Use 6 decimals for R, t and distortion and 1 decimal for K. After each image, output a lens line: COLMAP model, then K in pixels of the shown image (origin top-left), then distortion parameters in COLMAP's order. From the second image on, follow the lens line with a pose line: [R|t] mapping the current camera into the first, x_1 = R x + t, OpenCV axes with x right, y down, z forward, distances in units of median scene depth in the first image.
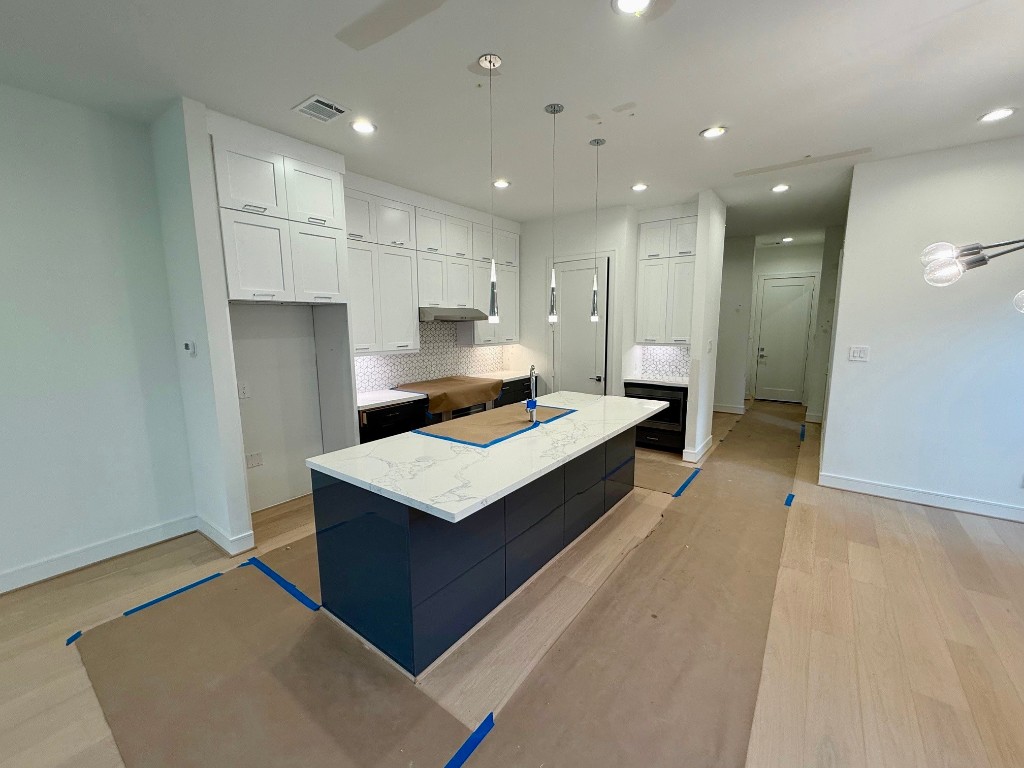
lens RADIAL K [[421.6, 0, 512.0], [0, 421.6, 384.0], [0, 0, 1]] dist [0.001300, -0.000281]
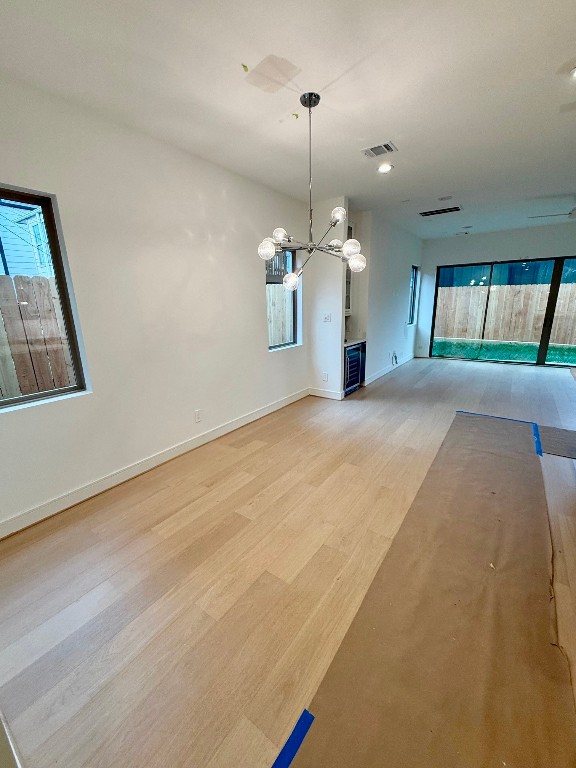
lens RADIAL K [[316.2, 0, 288.0], [0, 316.2, 384.0], [0, 0, 1]] dist [0.001300, -0.000281]
pose [[-0.999479, 0.030087, -0.011720, 0.841509], [0.023026, 0.918591, 0.394538, -0.206776], [0.022637, 0.394062, -0.918805, 1.470092]]
